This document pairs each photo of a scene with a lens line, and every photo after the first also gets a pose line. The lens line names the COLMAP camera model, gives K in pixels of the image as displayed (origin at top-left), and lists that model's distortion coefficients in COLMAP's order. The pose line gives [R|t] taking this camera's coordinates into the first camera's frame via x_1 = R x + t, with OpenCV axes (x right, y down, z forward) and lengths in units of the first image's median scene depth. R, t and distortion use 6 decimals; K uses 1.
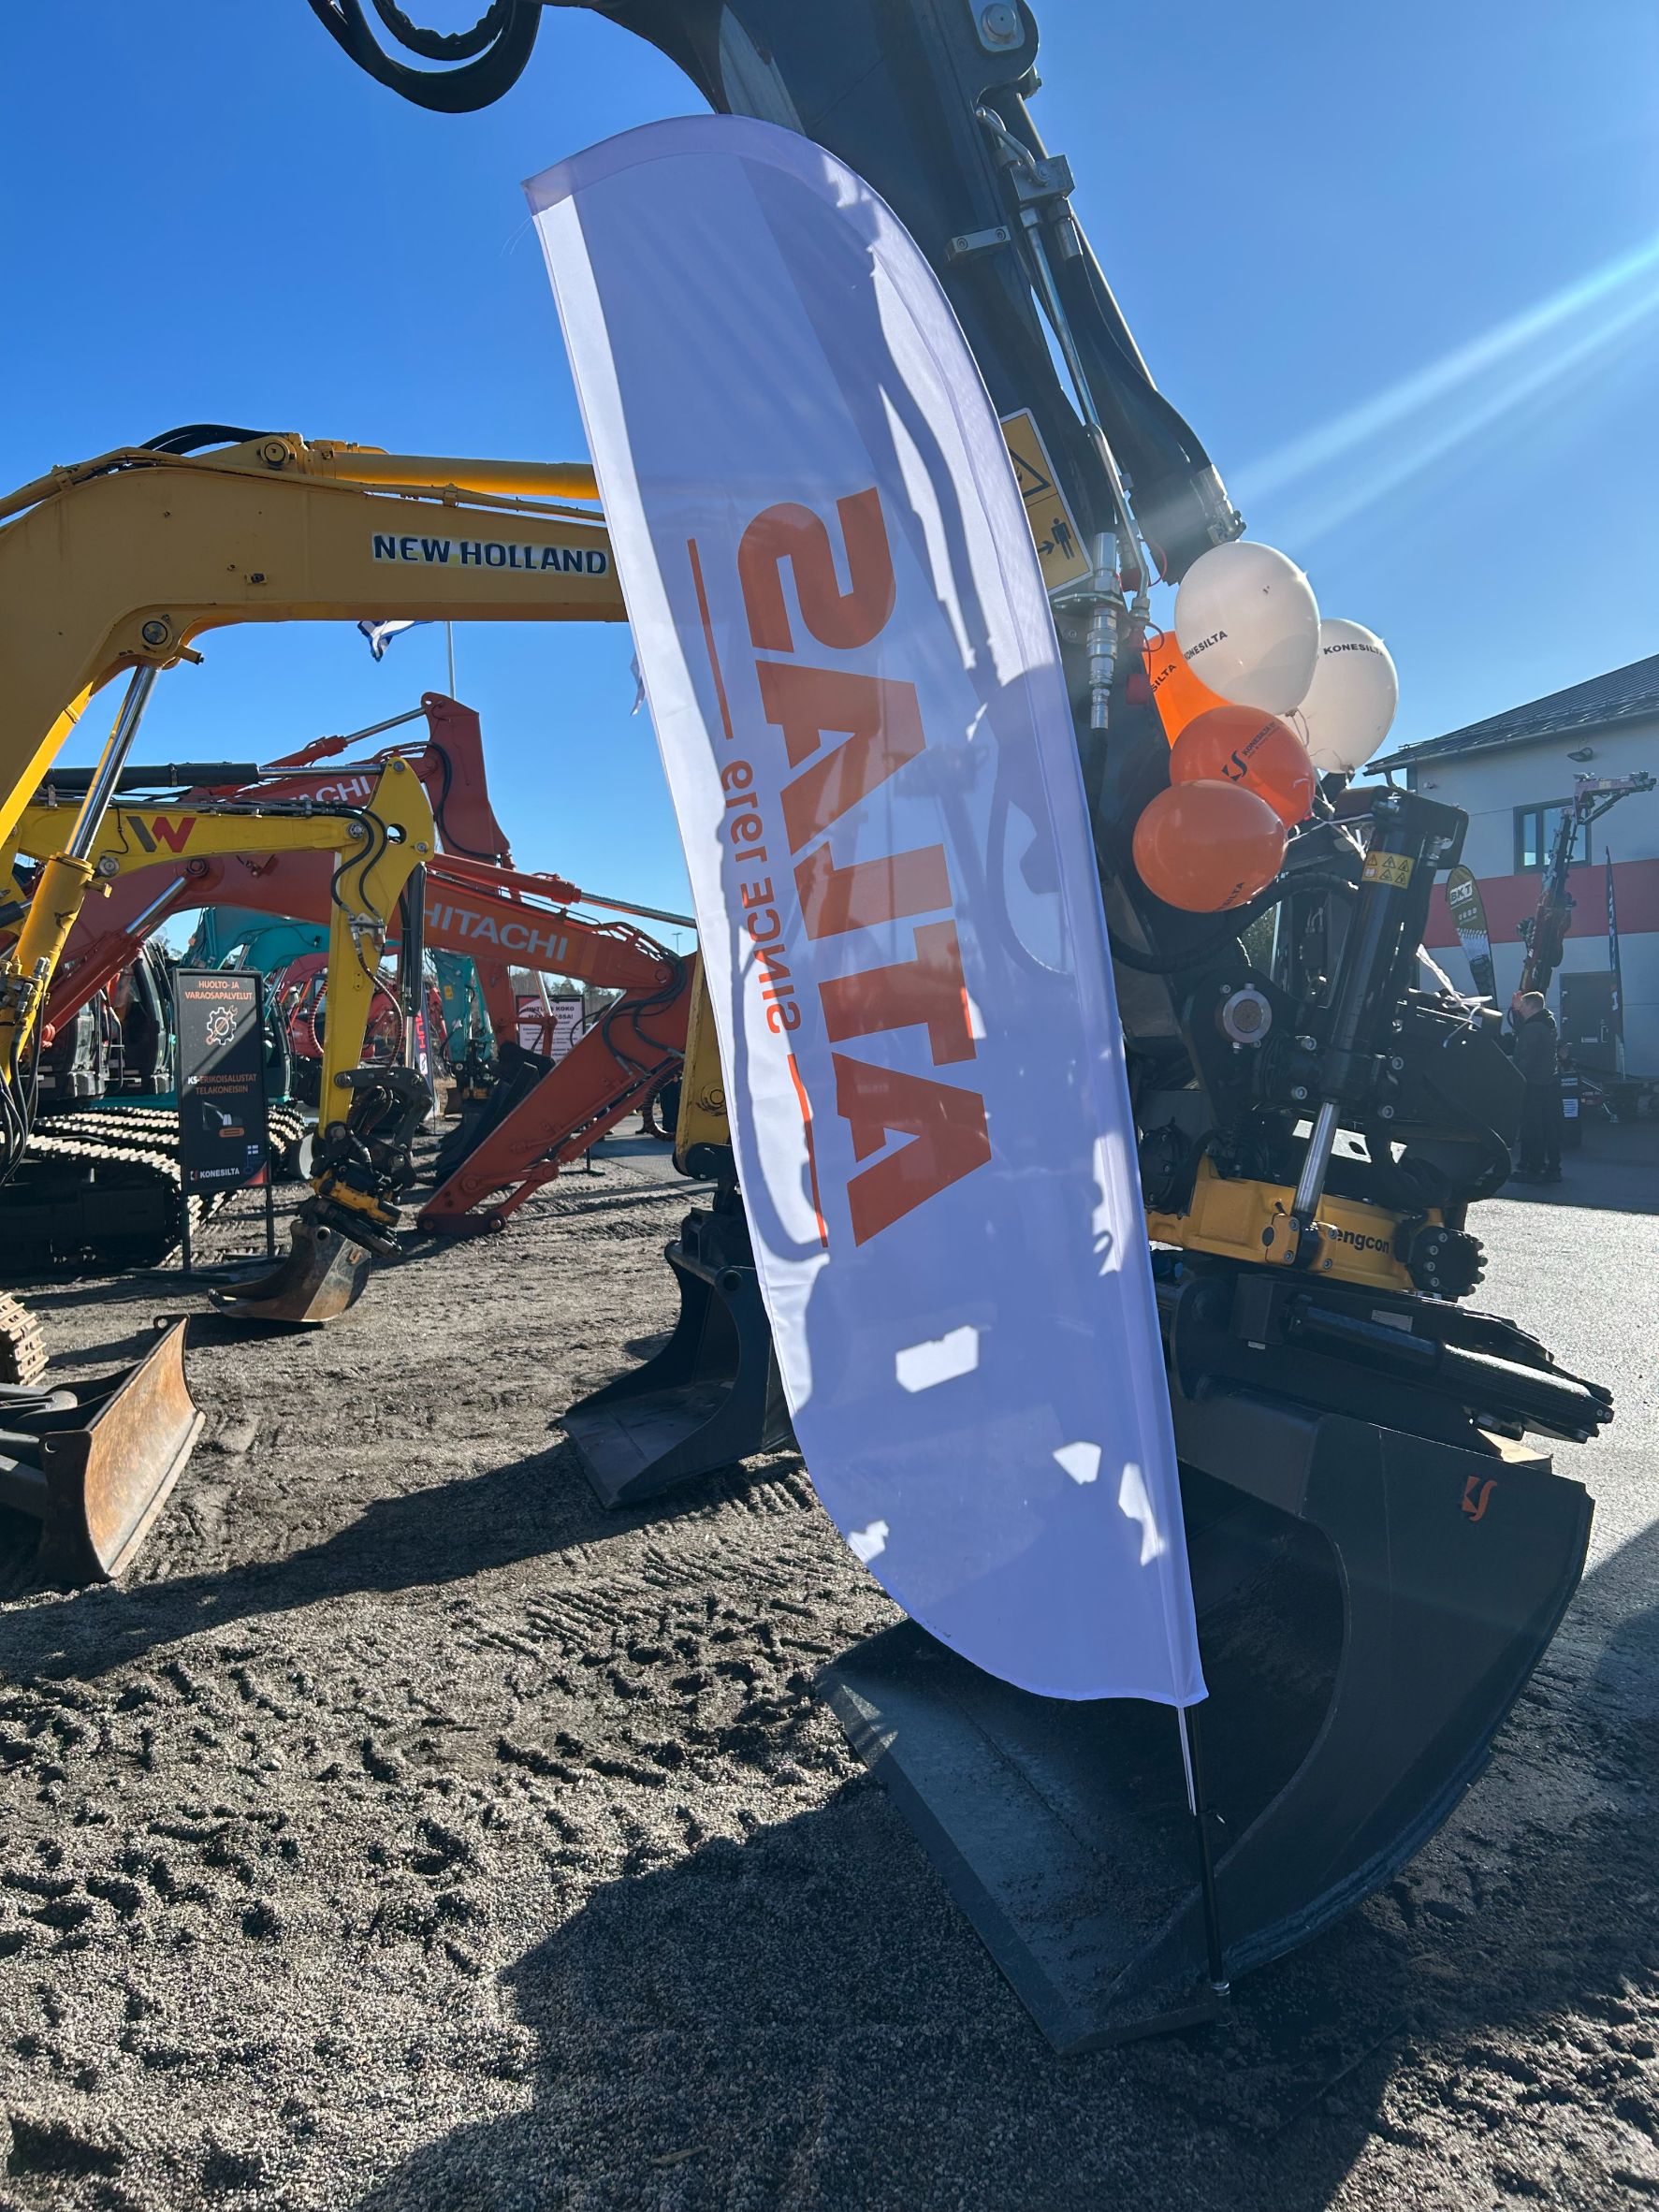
lens RADIAL K [[1663.1, 0, 832.5], [0, 1663.1, 1076.6], [0, 0, 1]] dist [0.056179, -0.056825]
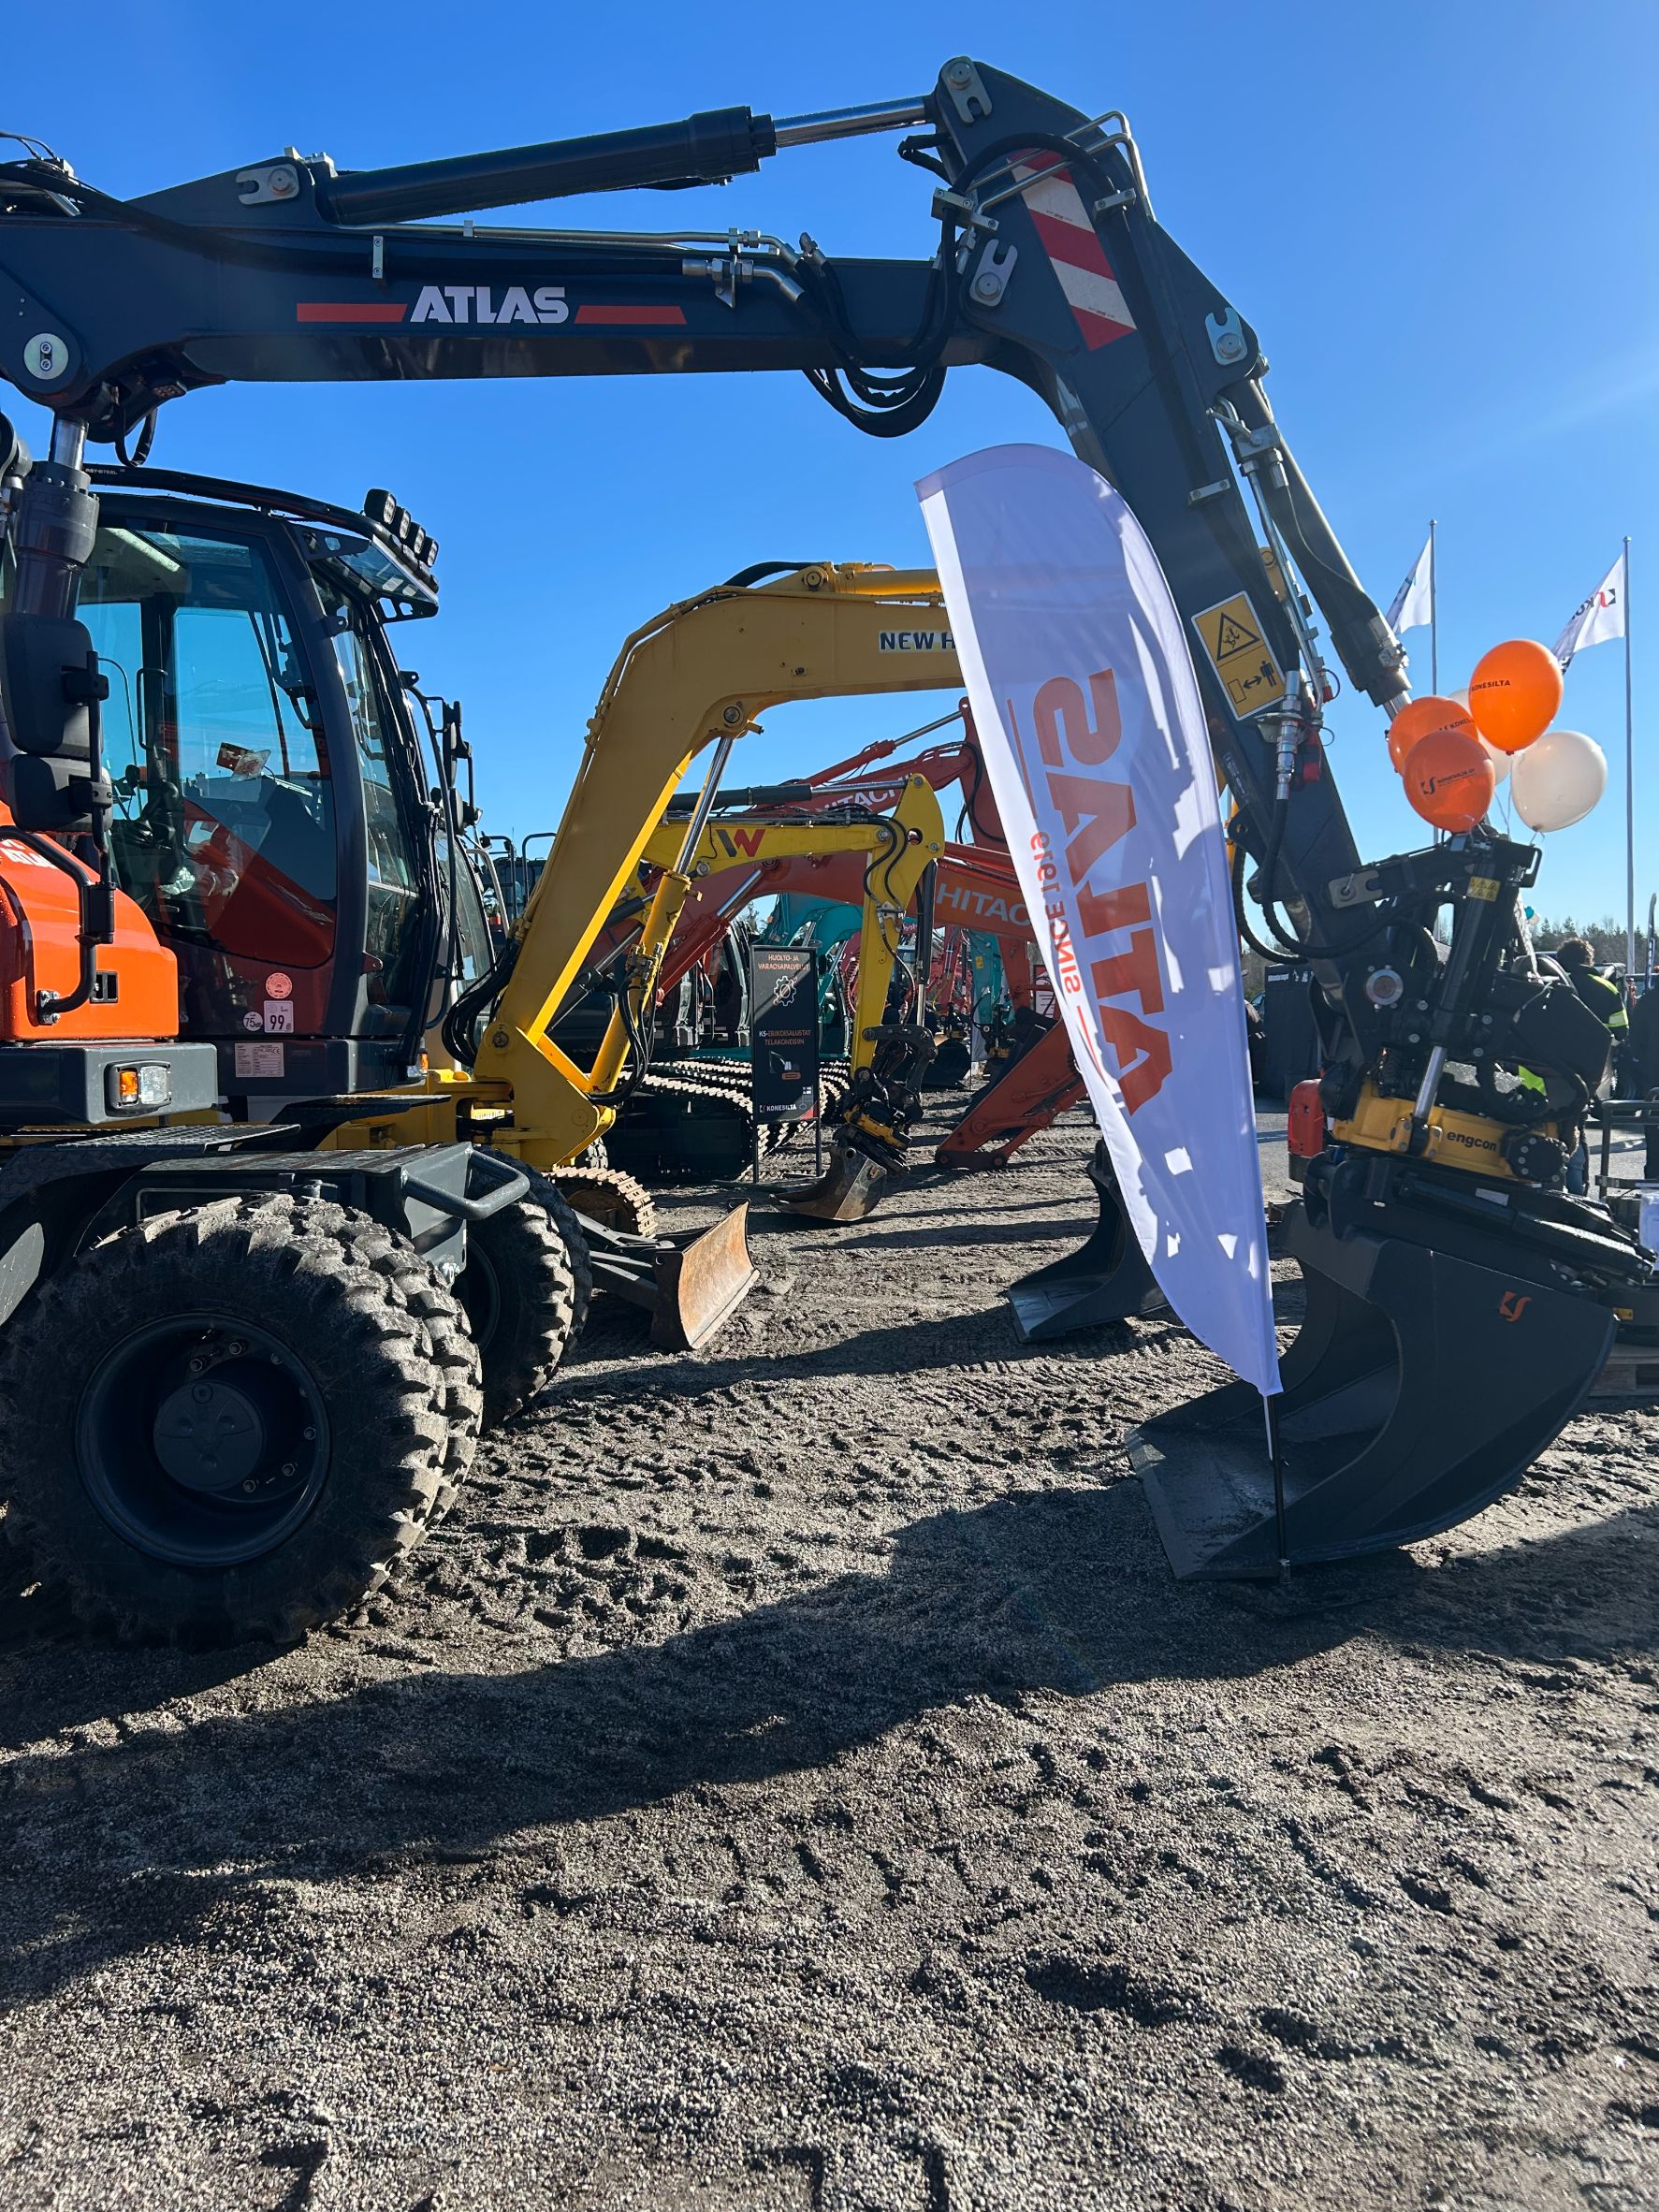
lens RADIAL K [[1663.1, 0, 838.7], [0, 1663.1, 1101.8], [0, 0, 1]] dist [0.056179, -0.056825]
pose [[0.946159, 0.029484, -0.322357, 0.152045], [-0.018406, 0.999132, 0.037360, 0.010955], [0.323178, -0.029415, 0.945881, -0.328600]]
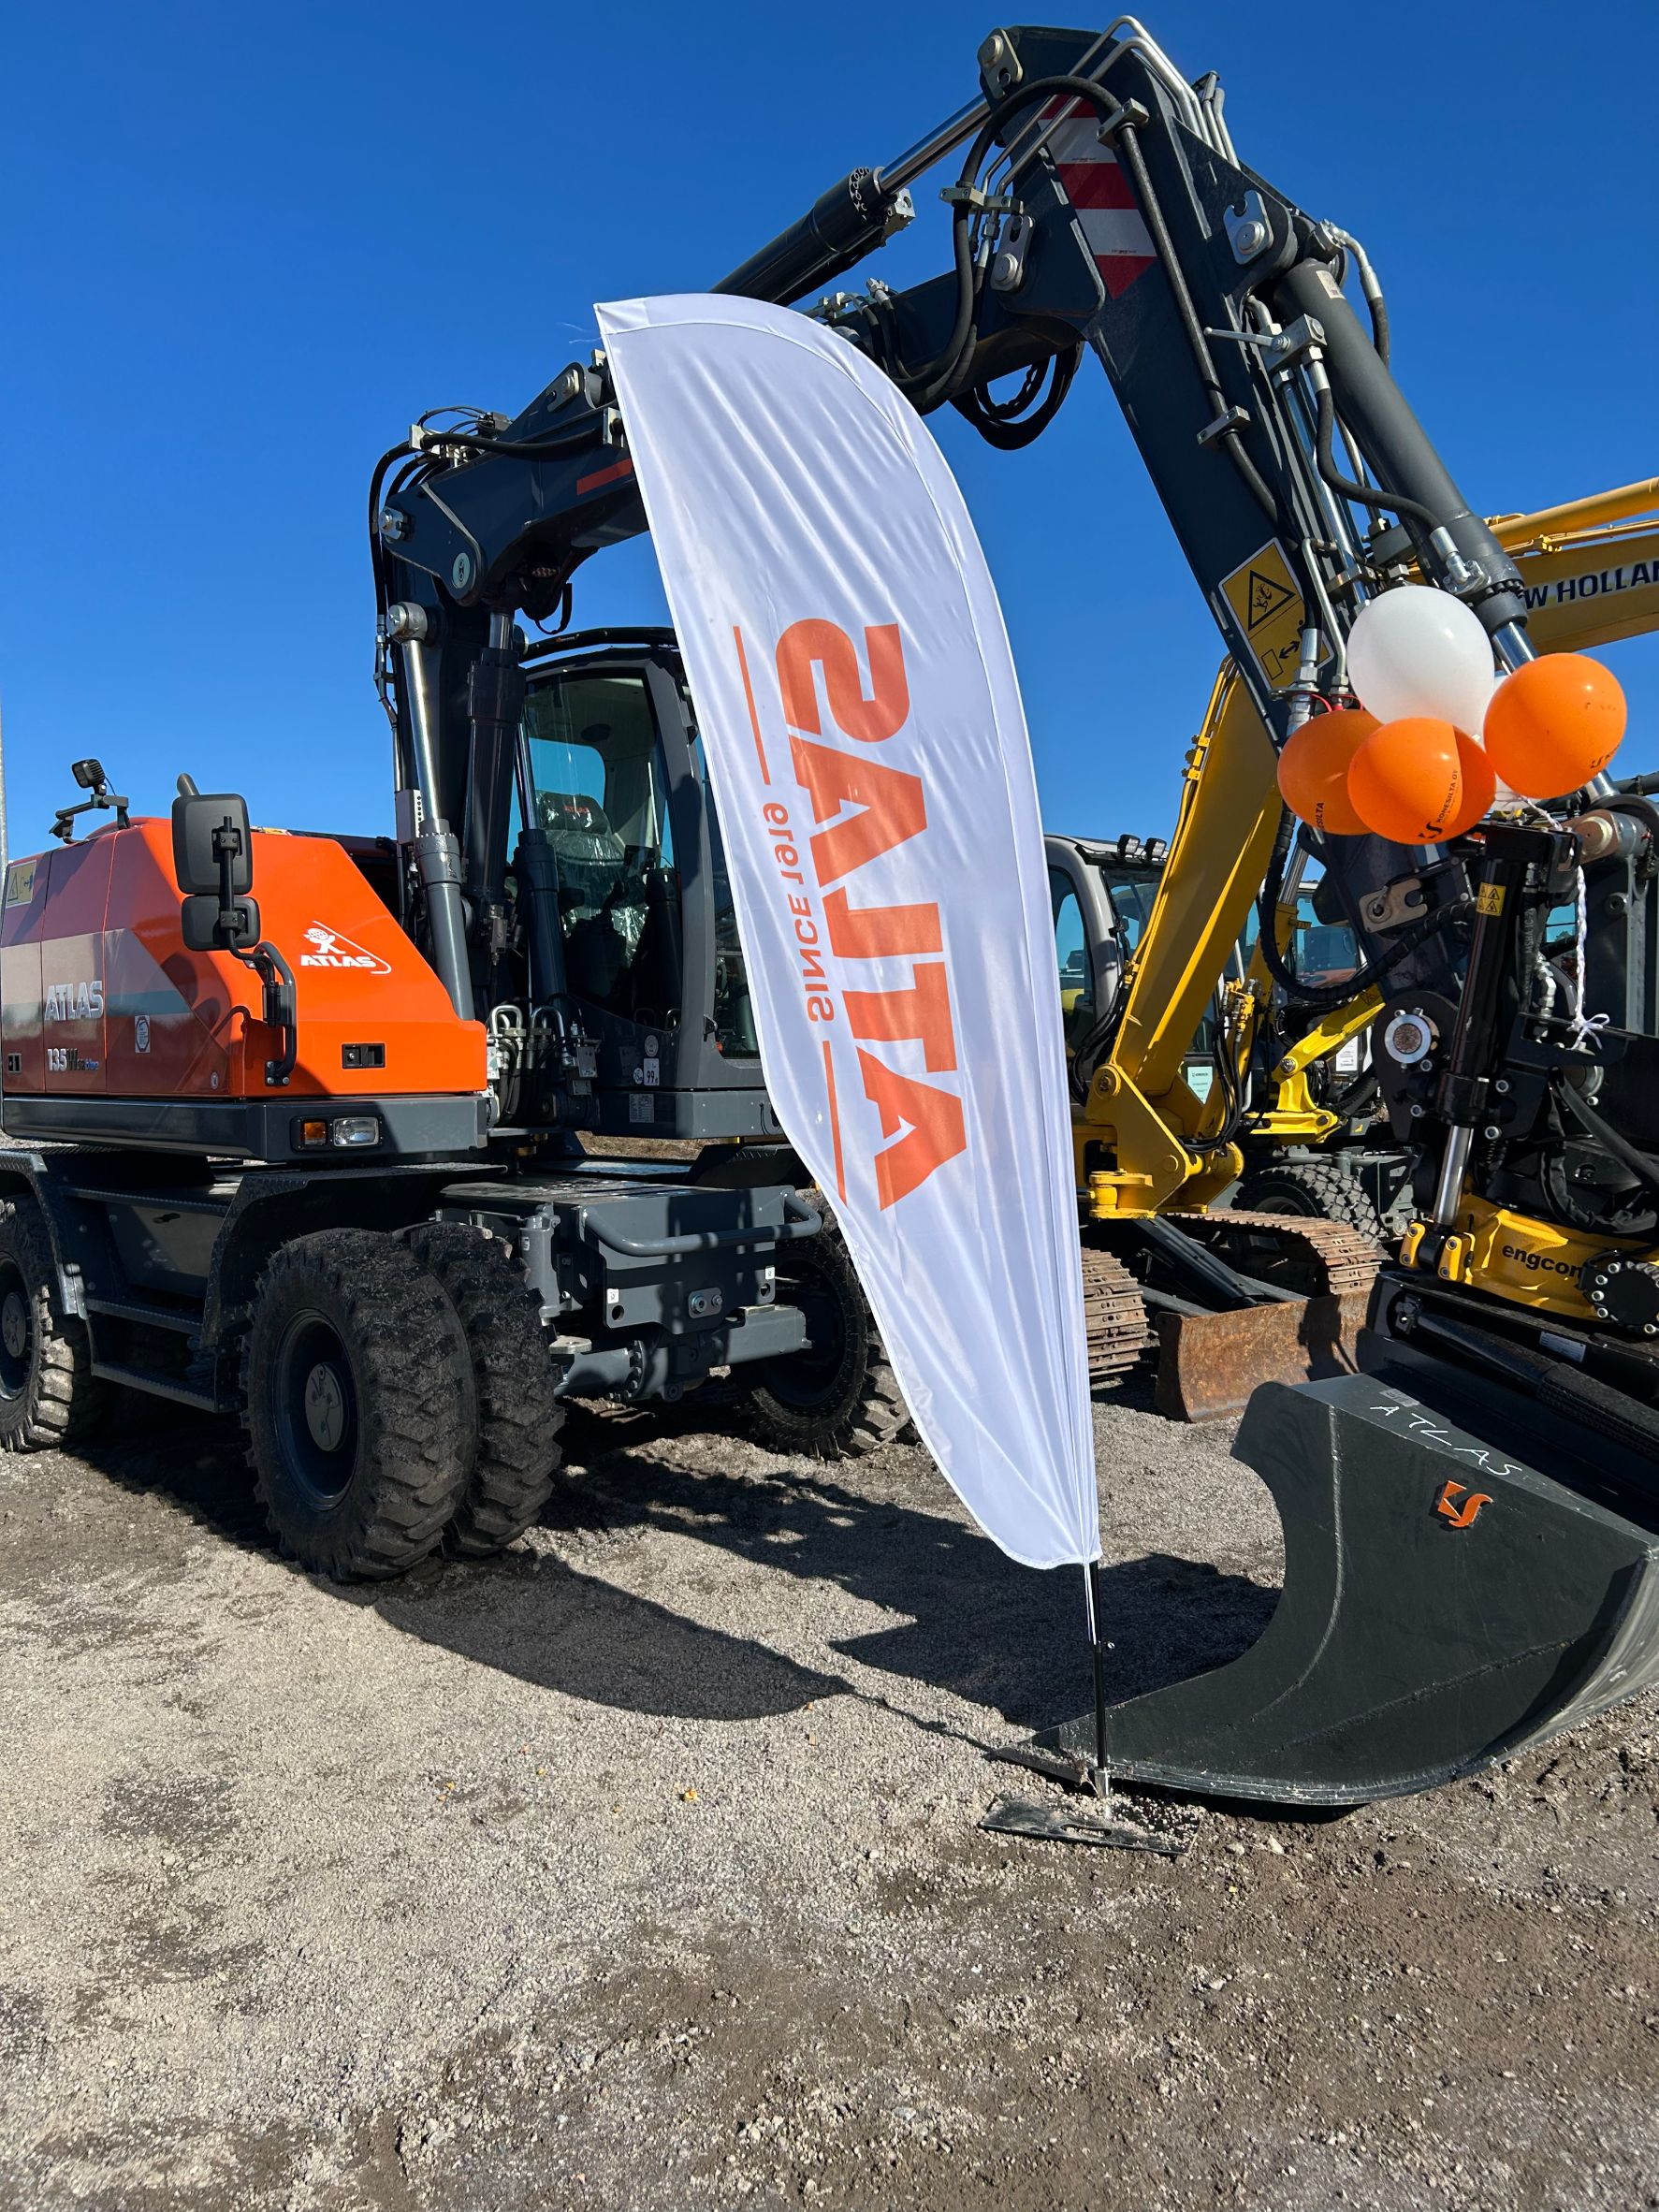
lens RADIAL K [[1663.1, 0, 835.2], [0, 1663.1, 1096.4], [0, 0, 1]] dist [0.056179, -0.056825]
pose [[0.430109, 0.033780, -0.902145, 0.603274], [-0.007651, 0.999400, 0.033774, -0.018525], [0.902745, -0.007625, 0.430109, 0.104502]]
